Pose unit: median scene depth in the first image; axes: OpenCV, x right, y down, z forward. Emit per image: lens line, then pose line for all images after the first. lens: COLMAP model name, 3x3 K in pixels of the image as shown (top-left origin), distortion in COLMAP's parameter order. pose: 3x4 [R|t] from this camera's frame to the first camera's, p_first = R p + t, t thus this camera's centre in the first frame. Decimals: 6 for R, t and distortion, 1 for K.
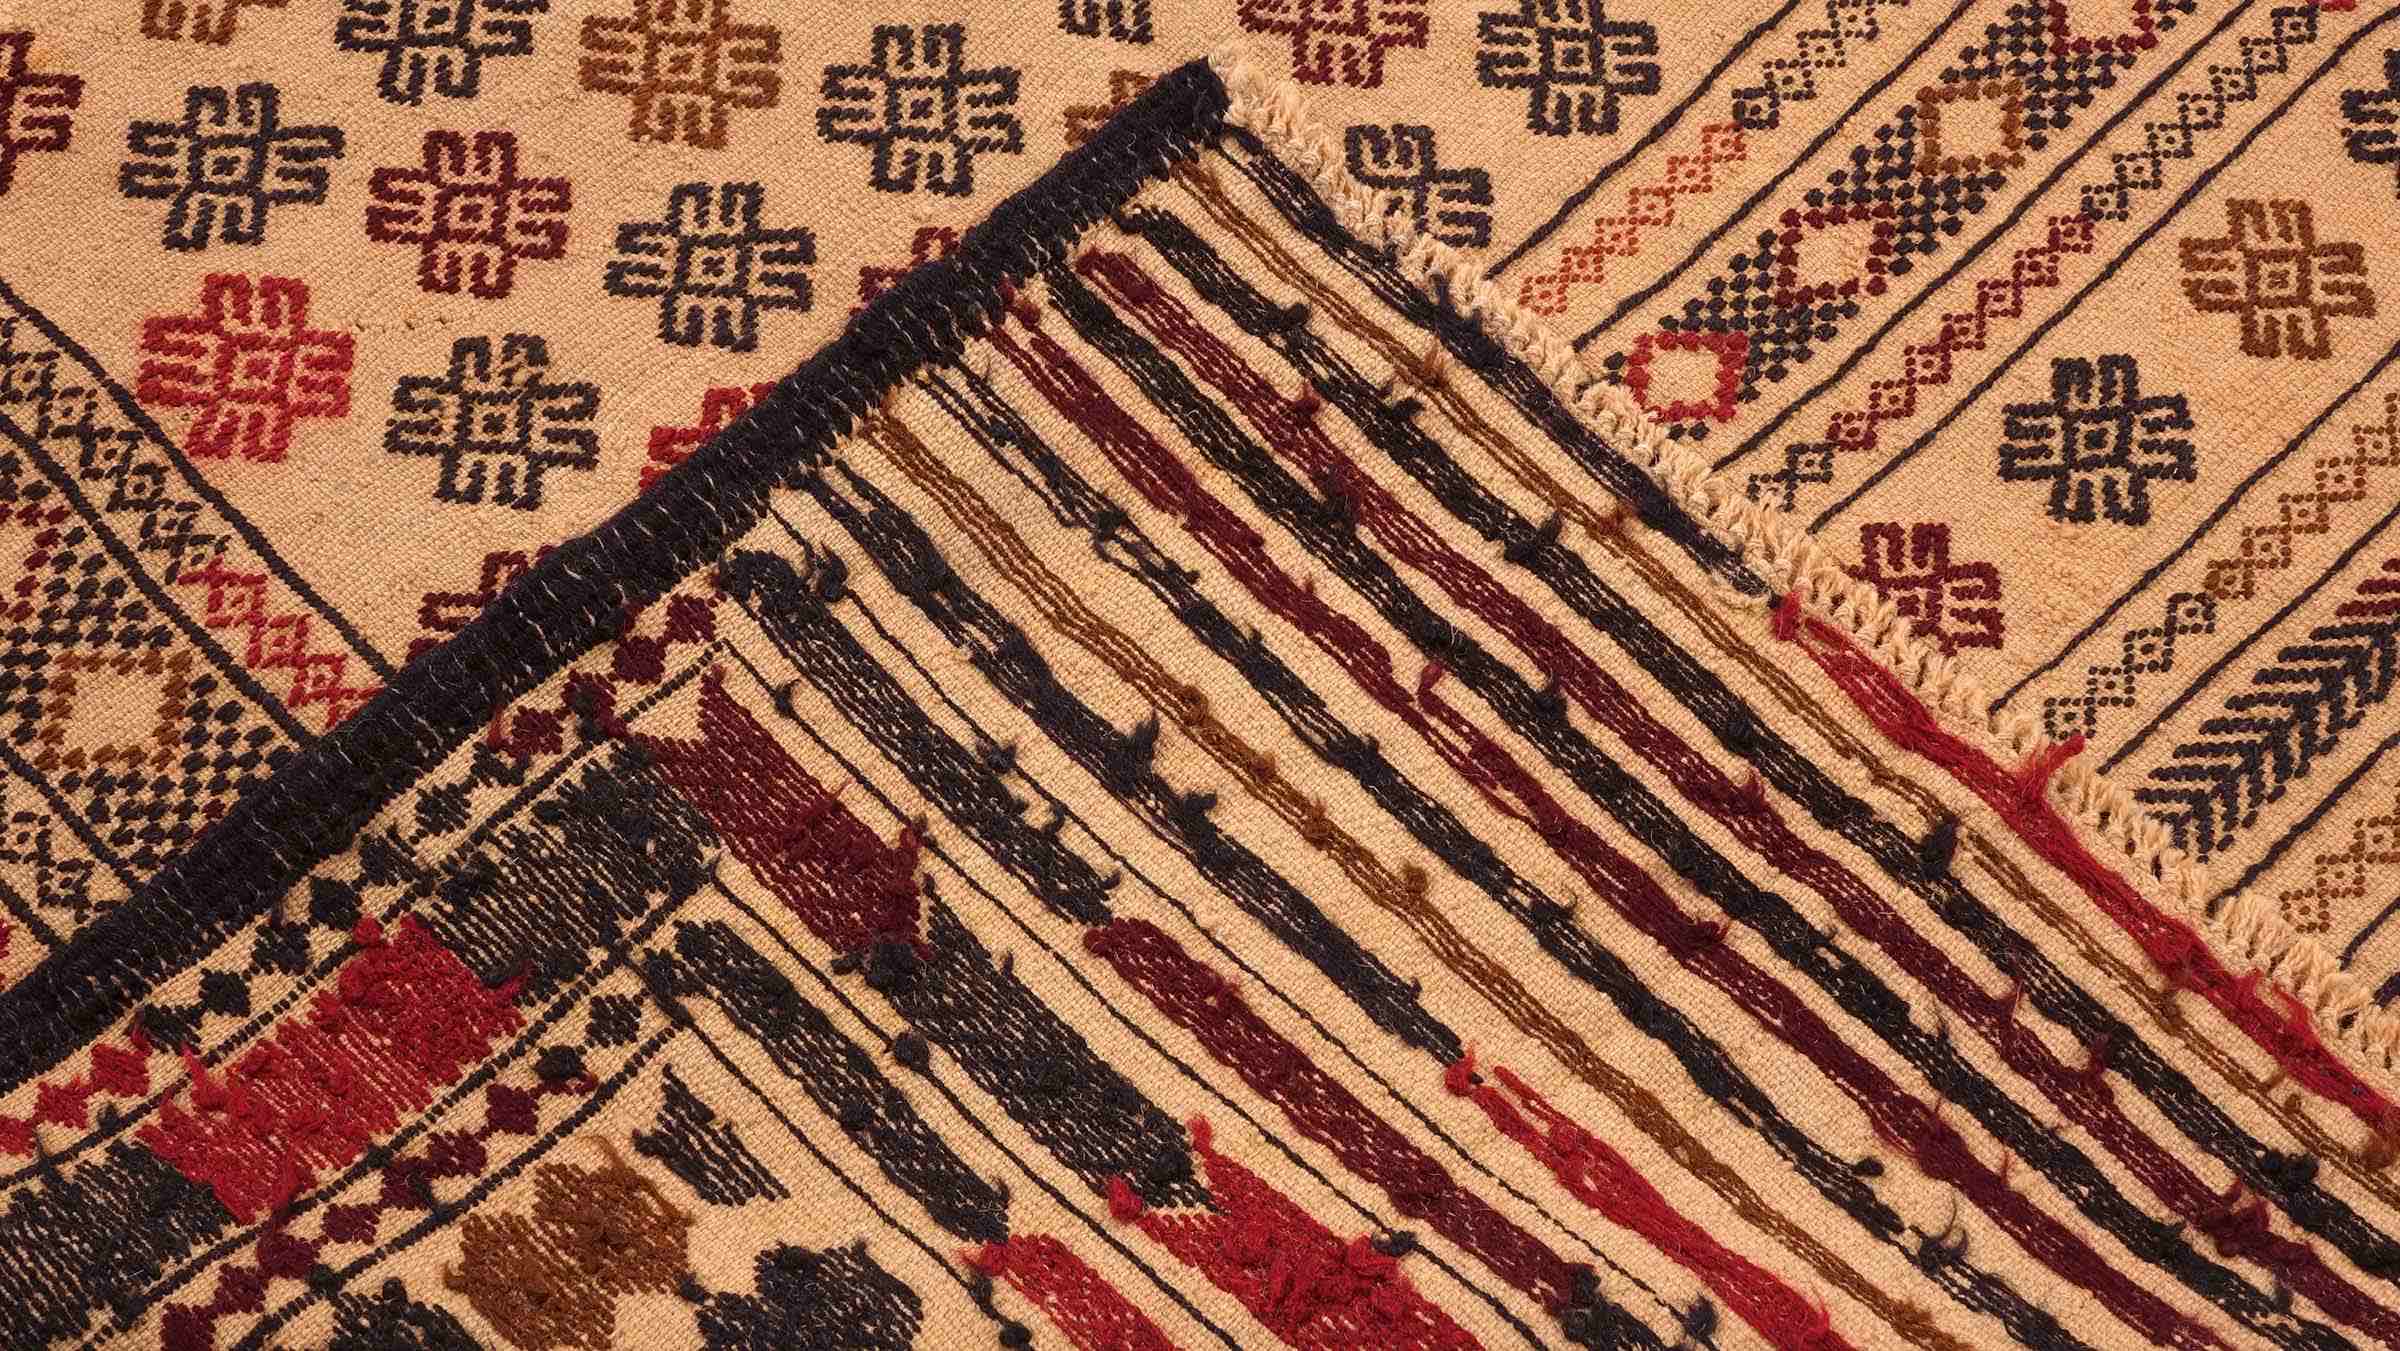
lens RADIAL K [[3988.6, 0, 1214.3], [0, 3988.6, 674.0], [0, 0, 1]] dist [-0.027400, 0.000000]
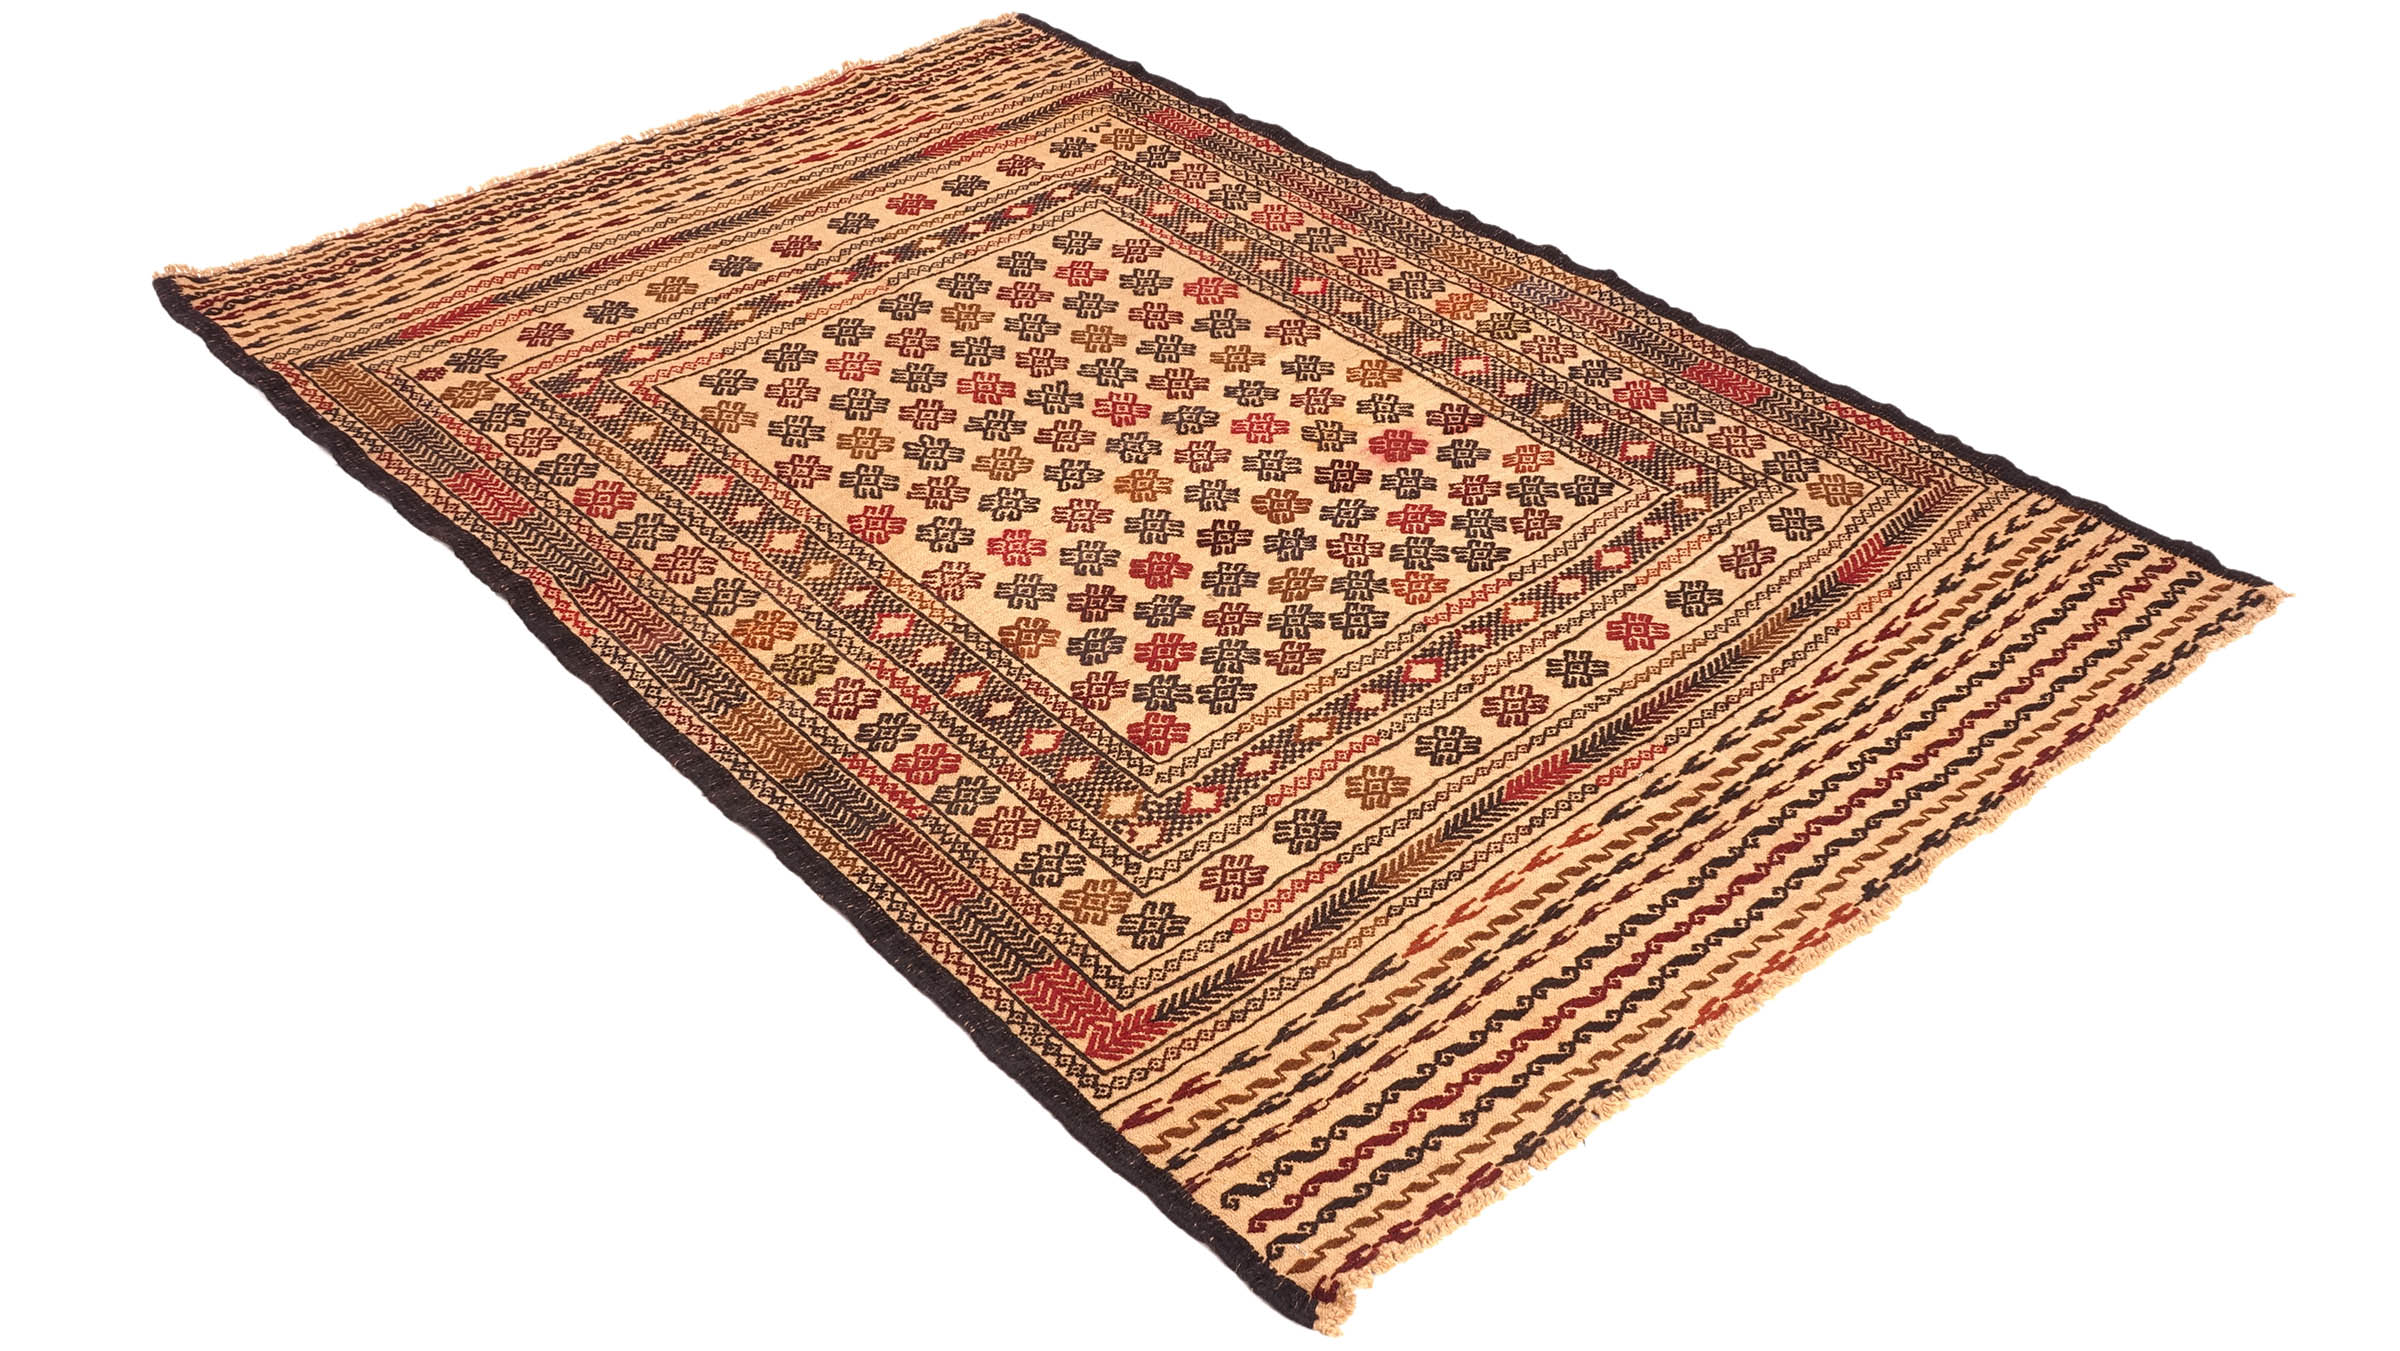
lens RADIAL K [[2473.0, 0, 1195.5], [0, 2473.0, 674.8], [0, 0, 1]] dist [0.000978, 0.000000]
pose [[-0.998734, -0.050312, -0.000211, -0.240137], [0.007699, -0.156968, 0.987574, -2.435106], [-0.049720, 0.986321, 0.157157, 0.964404]]
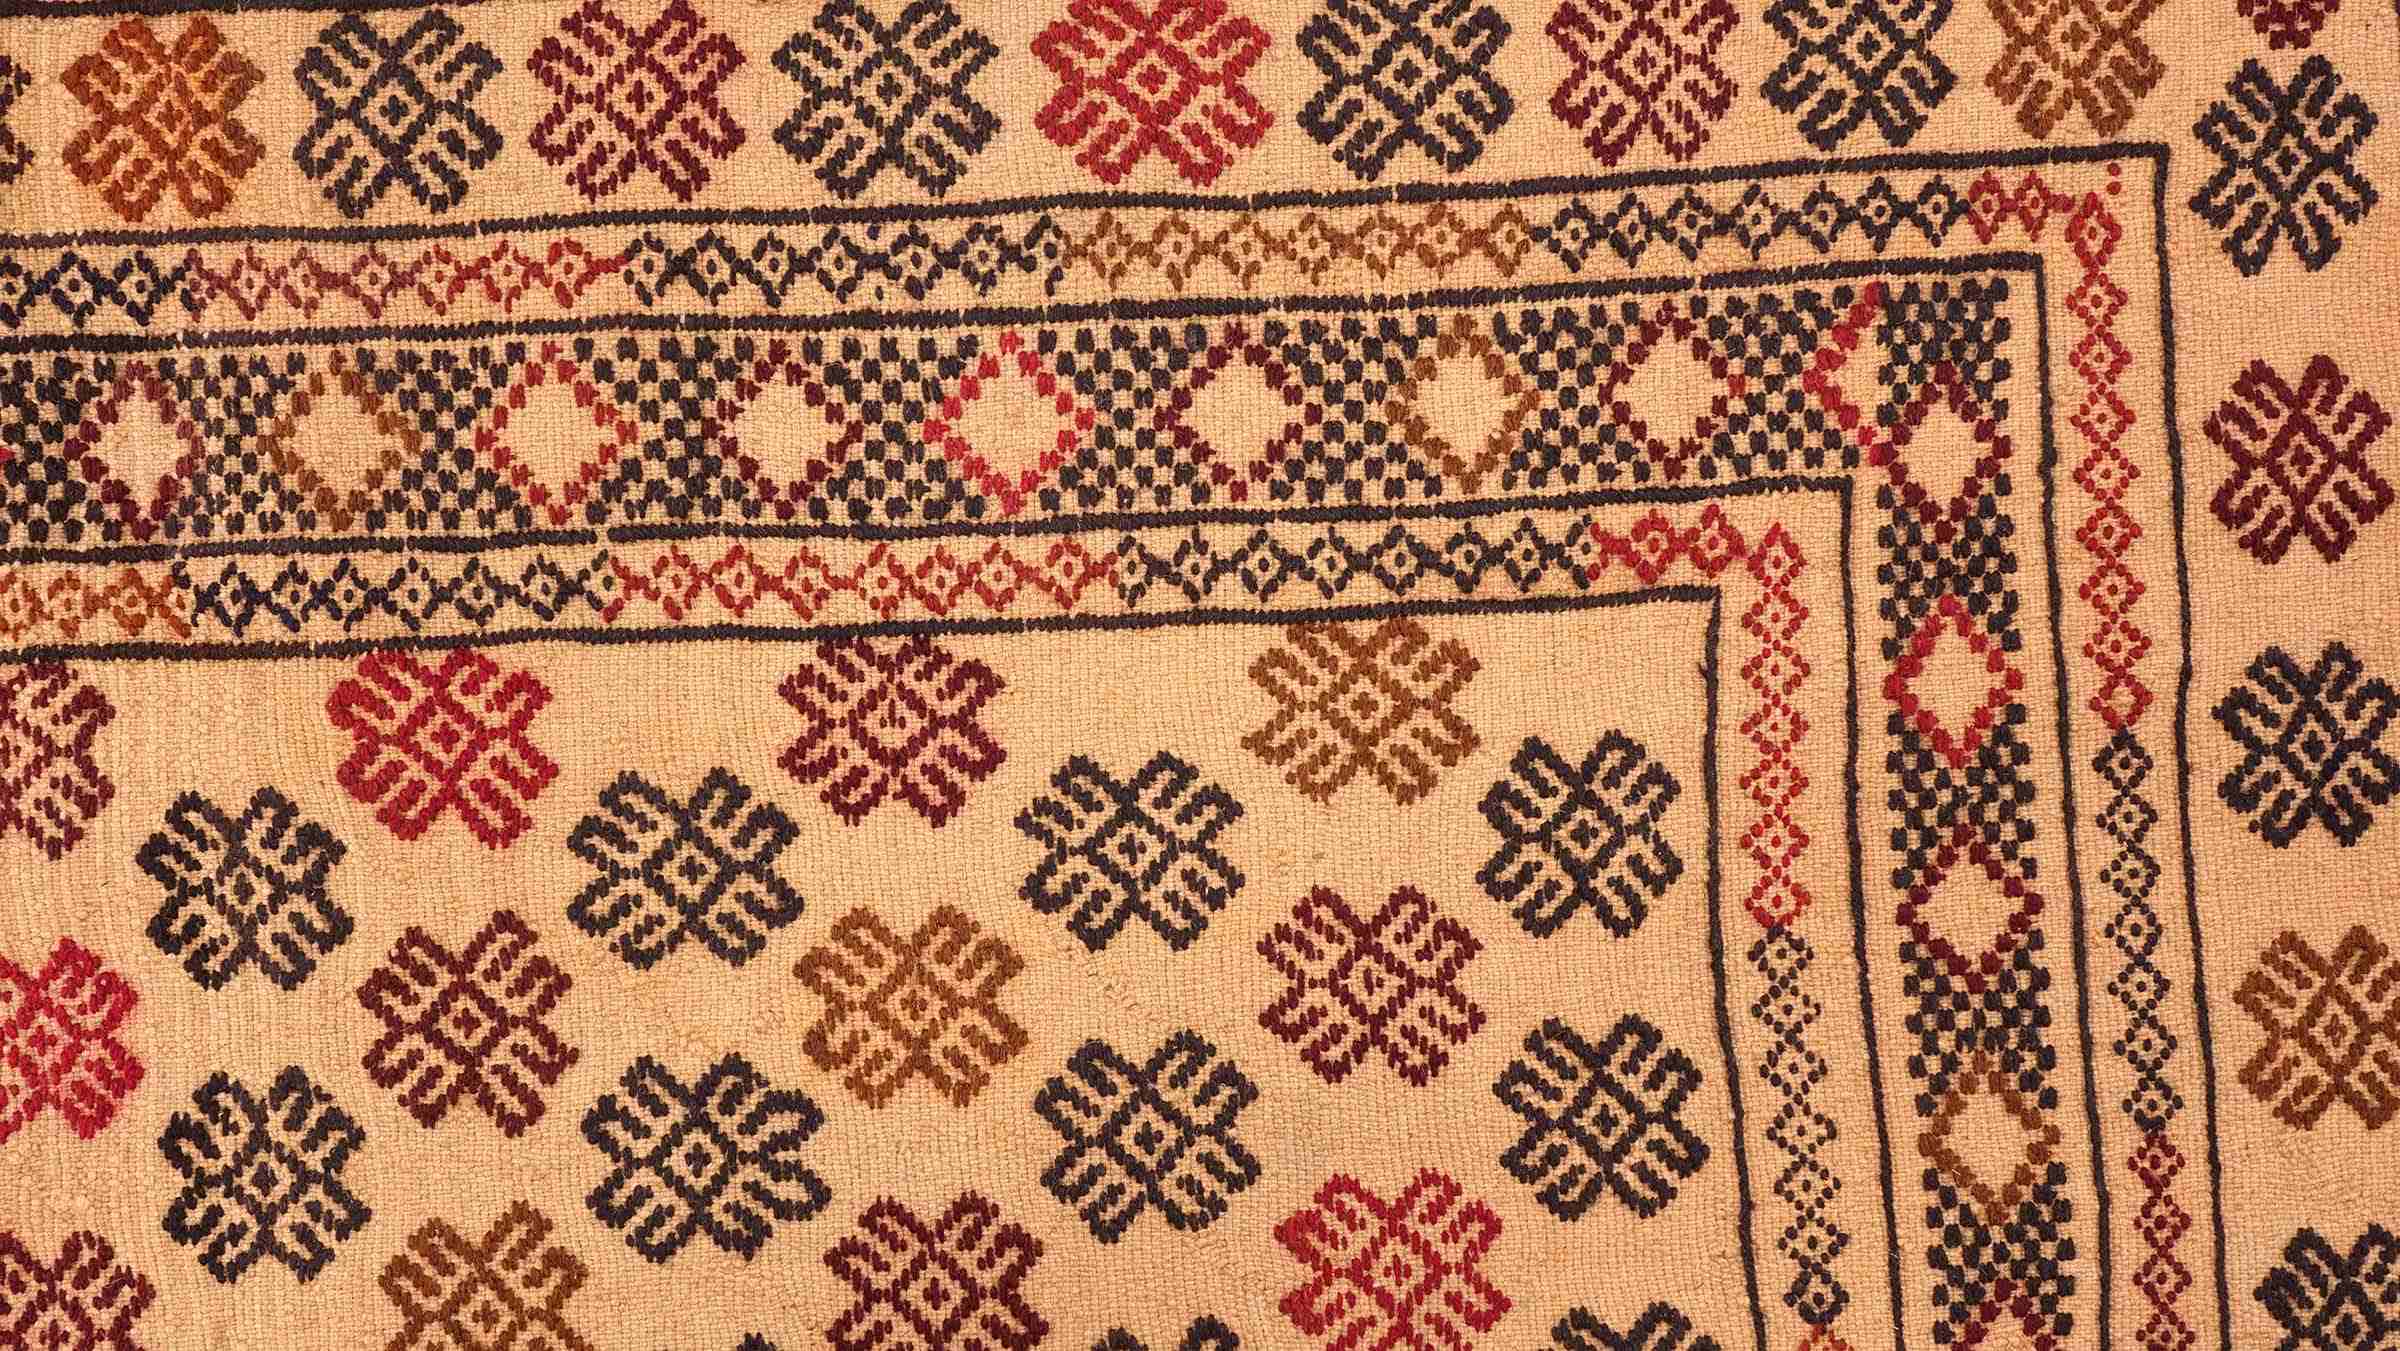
lens RADIAL K [[3538.4, 0, 1201.8], [0, 3538.4, 675.2], [0, 0, 1]] dist [-0.034017, 0.000000]
pose [[0.659649, -0.751564, 0.003799, 0.149881], [0.662626, 0.583958, 0.468956, -0.715056], [-0.354669, -0.306829, 0.883213, 0.382190]]
